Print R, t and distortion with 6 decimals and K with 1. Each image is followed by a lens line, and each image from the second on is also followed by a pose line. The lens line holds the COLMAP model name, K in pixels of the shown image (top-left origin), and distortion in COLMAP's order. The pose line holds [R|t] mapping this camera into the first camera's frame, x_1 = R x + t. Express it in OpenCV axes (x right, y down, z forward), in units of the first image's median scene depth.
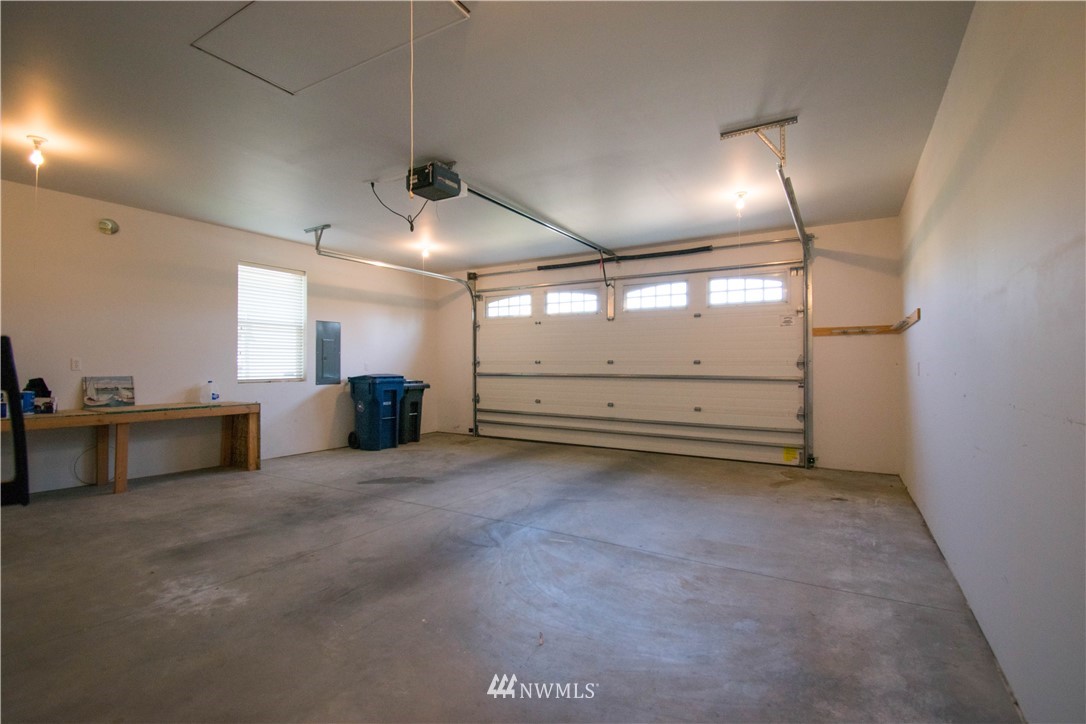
lens RADIAL K [[488.0, 0, 549.3], [0, 488.0, 359.8], [0, 0, 1]] dist [0.014542, -0.022327]
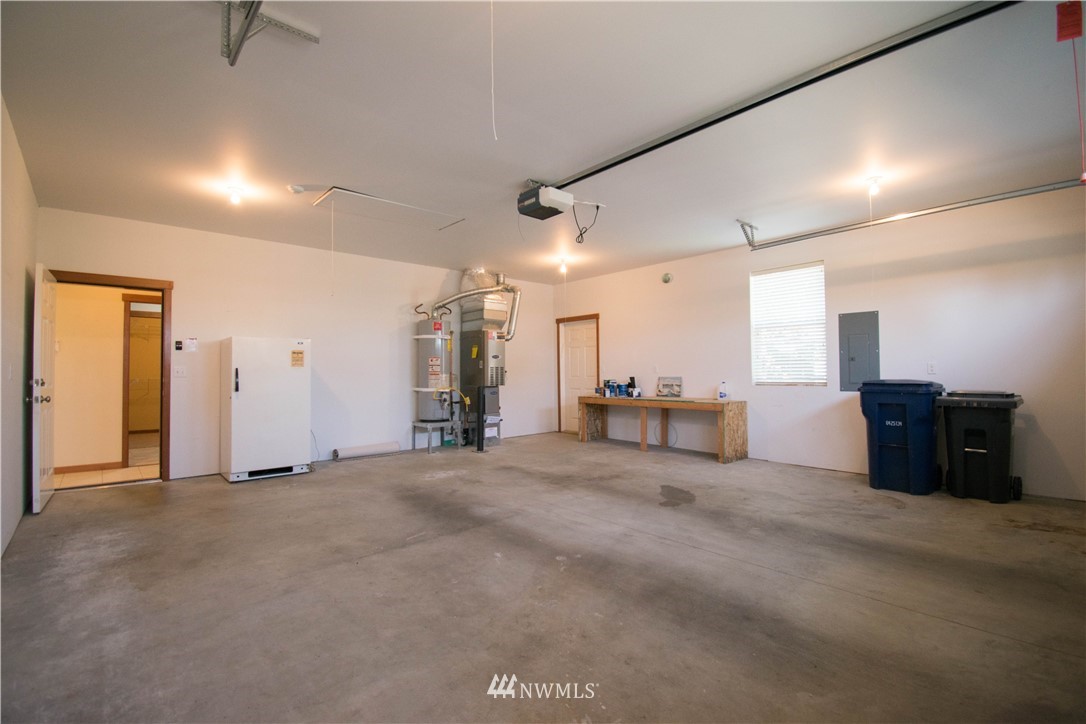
lens RADIAL K [[488.0, 0, 549.3], [0, 488.0, 359.8], [0, 0, 1]] dist [0.014542, -0.022327]
pose [[-0.284721, -0.021420, -0.958371, 0.653811], [0.018335, 0.999446, -0.027785, 0.017094], [0.958435, -0.025483, -0.284170, 1.076719]]
